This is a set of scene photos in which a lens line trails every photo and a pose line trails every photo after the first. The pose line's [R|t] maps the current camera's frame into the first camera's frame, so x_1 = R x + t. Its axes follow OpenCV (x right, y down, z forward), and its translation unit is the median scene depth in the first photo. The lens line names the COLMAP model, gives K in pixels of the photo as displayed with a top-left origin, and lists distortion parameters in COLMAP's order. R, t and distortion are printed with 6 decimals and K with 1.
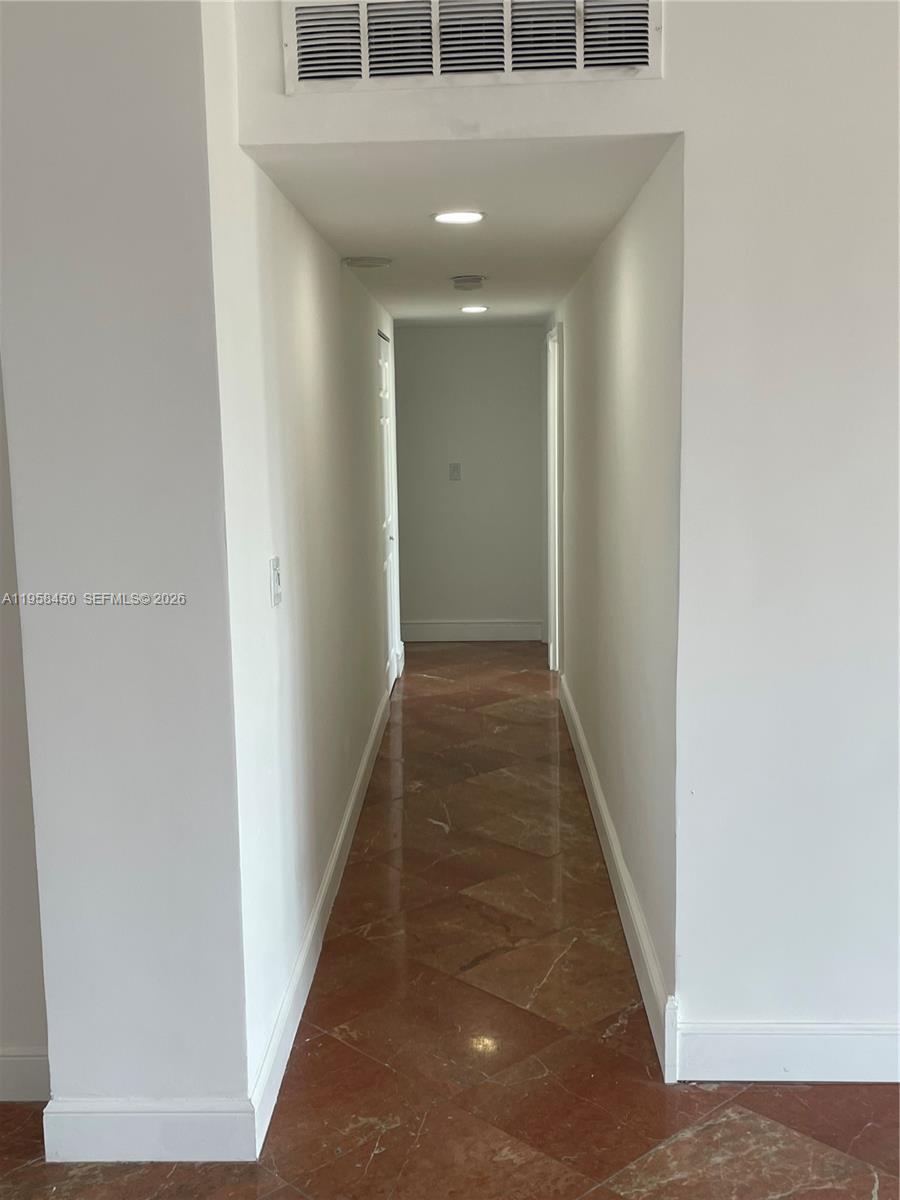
lens RADIAL K [[1242.5, 0, 450.0], [0, 1242.5, 600.0], [0, 0, 1]] dist [0.021636, -0.011475]
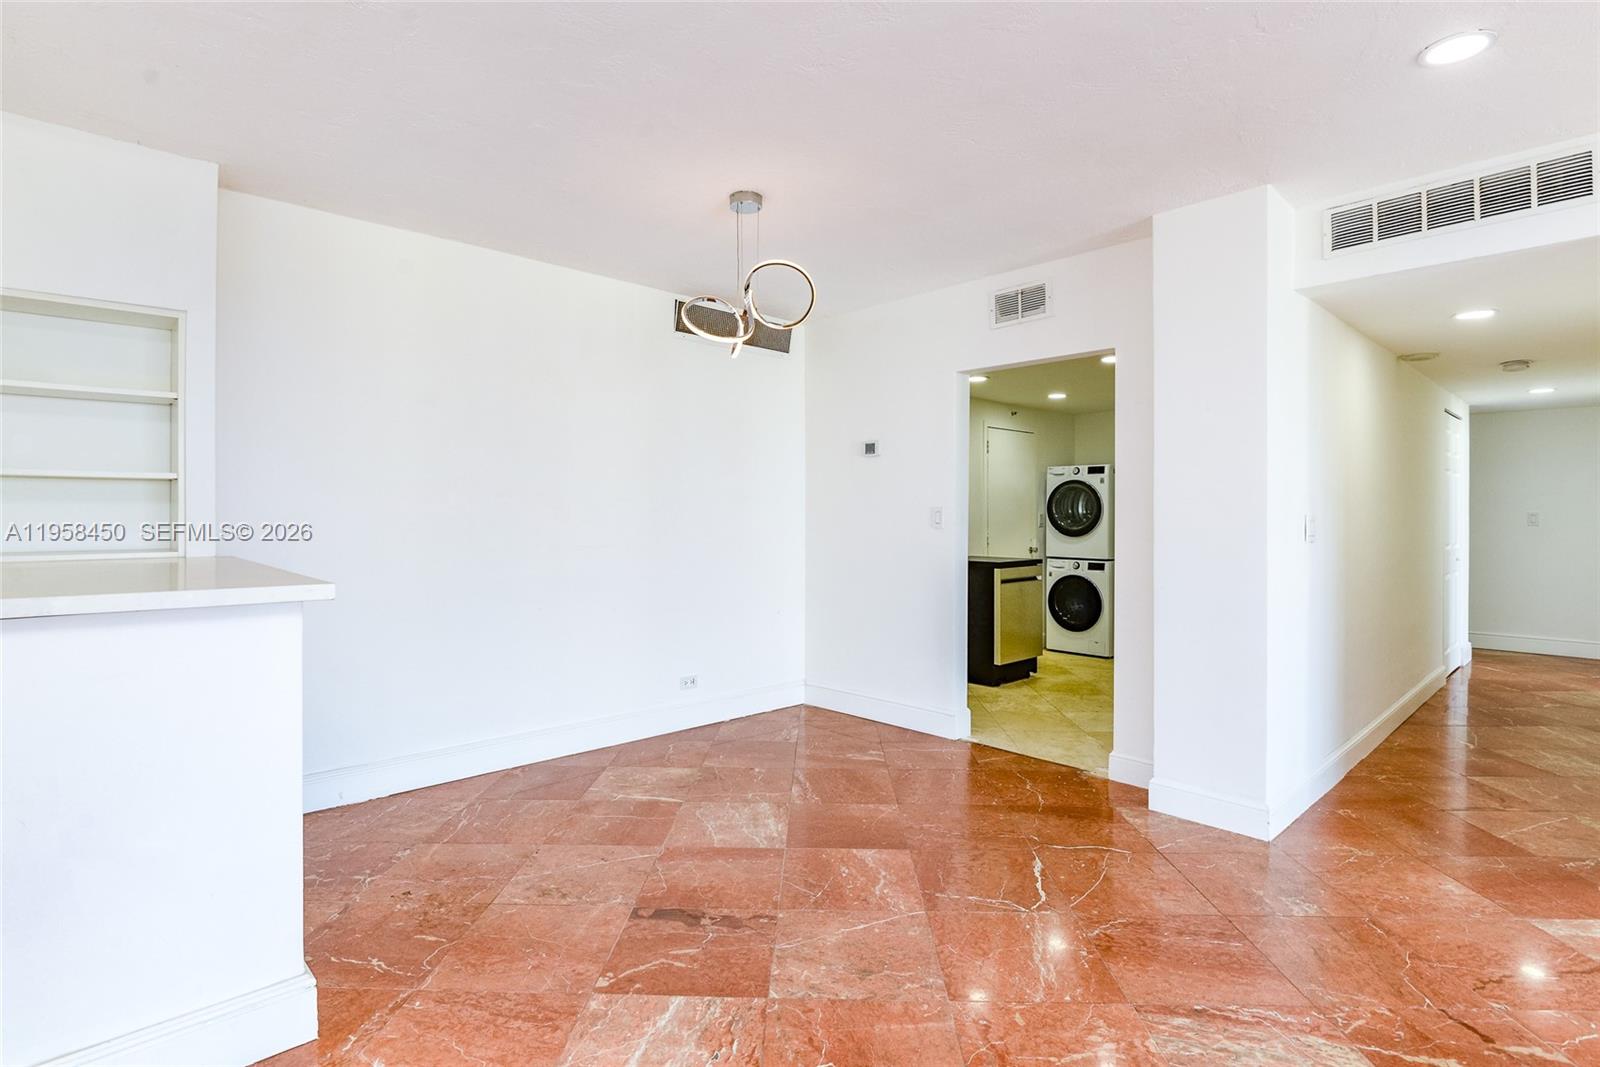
lens RADIAL K [[787.4, 0, 804.8], [0, 787.4, 520.4], [0, 0, 1]] dist [0.001816, -0.001058]
pose [[0.701439, 0.025626, -0.712269, 0.125465], [-0.120818, 0.989166, -0.083393, 0.127394], [0.702415, 0.144550, 0.696936, -0.231525]]
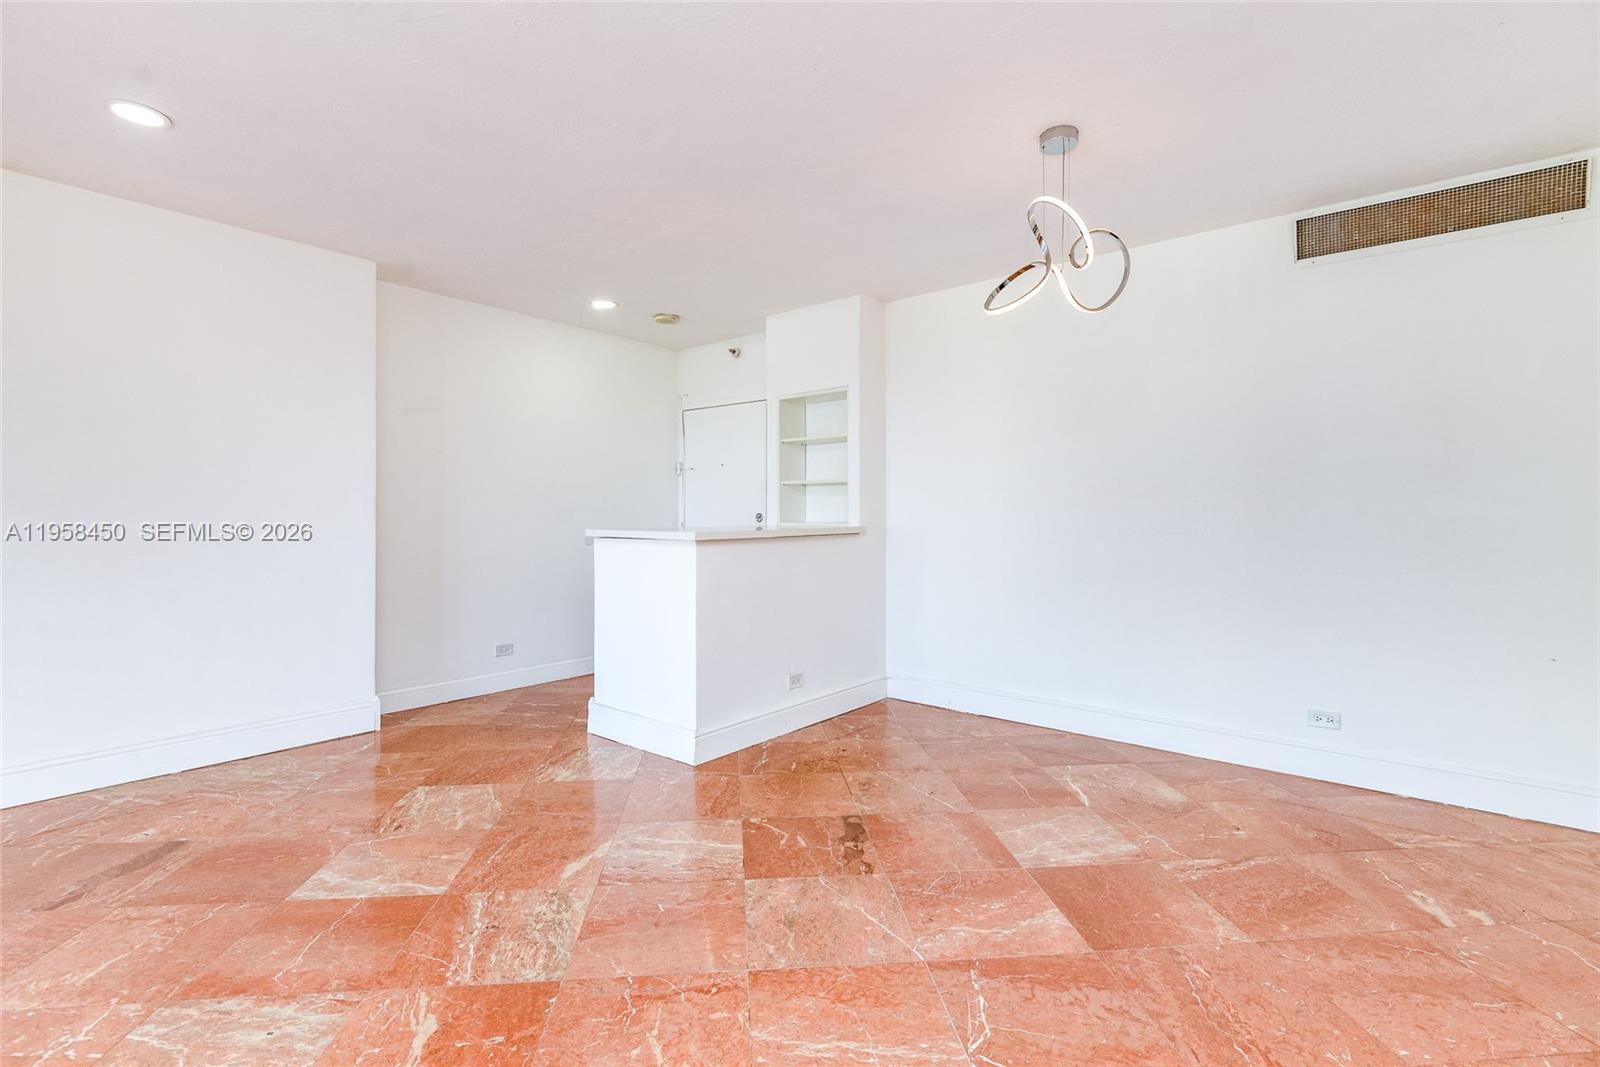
lens RADIAL K [[727.2, 0, 792.0], [0, 727.2, 513.5], [0, 0, 1]] dist [-0.000247, -0.000891]
pose [[-0.626298, 0.015454, -0.779431, 0.177978], [-0.105386, 0.988948, 0.104289, 0.038015], [0.772428, 0.147457, -0.617747, 0.521087]]
